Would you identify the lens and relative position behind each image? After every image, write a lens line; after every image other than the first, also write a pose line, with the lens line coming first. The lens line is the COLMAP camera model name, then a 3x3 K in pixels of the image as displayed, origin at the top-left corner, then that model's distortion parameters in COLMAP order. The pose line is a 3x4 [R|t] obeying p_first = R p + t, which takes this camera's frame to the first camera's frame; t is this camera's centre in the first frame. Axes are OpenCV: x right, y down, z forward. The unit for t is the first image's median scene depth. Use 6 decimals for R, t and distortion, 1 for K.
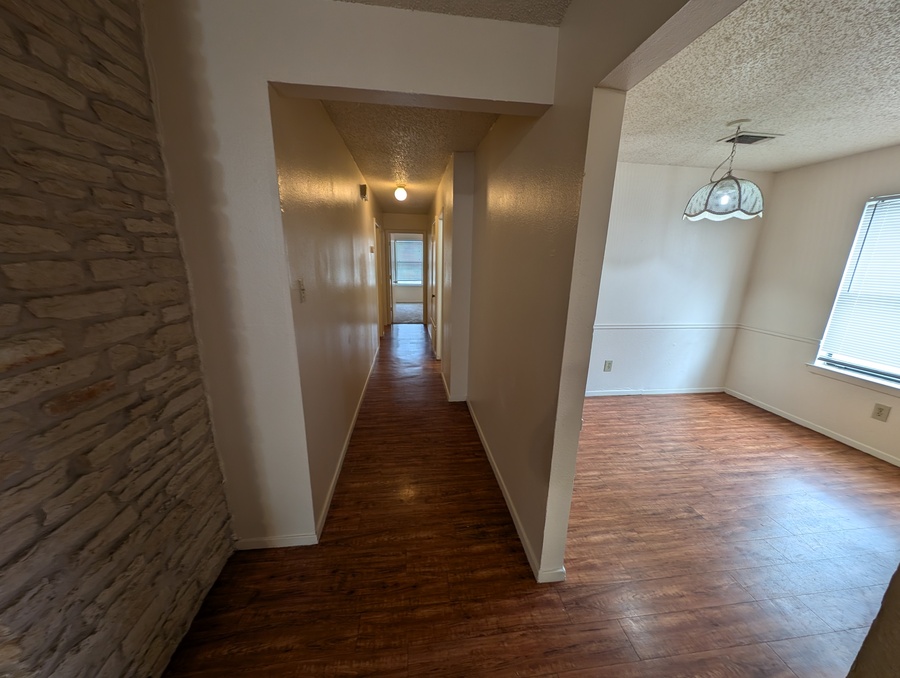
lens RADIAL K [[319.3, 0, 450.0], [0, 319.3, 339.0], [0, 0, 1]] dist [0.014636, -0.007194]
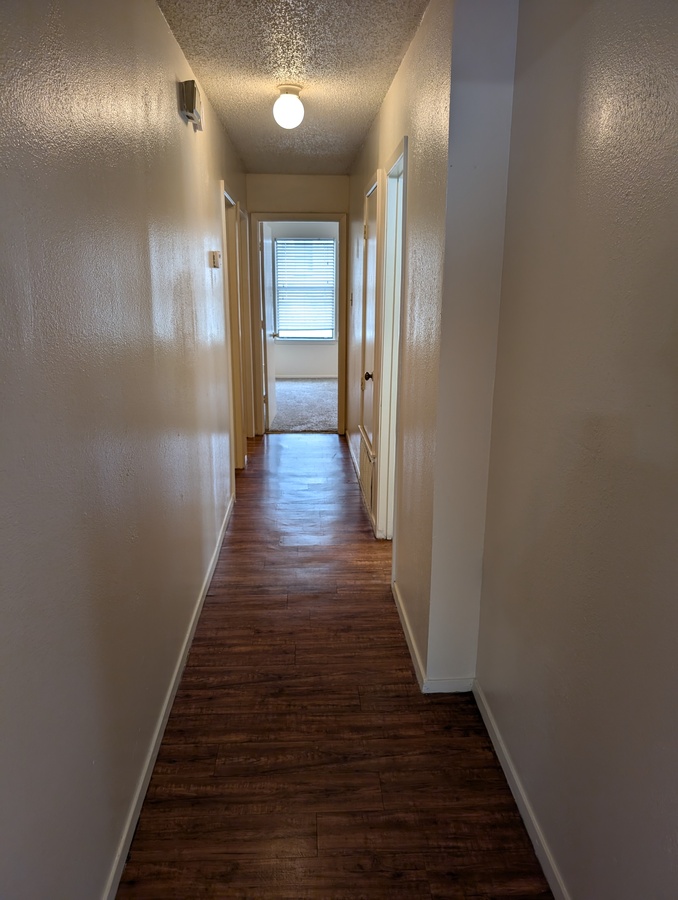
lens RADIAL K [[656.0, 0, 339.0], [0, 656.0, 450.0], [0, 0, 1]] dist [-0.002600, 0.000214]
pose [[0.997506, 0.007107, -0.070220, -0.031350], [-0.006358, 0.999921, 0.010878, -0.052158], [0.070292, -0.010404, 0.997472, 0.191274]]
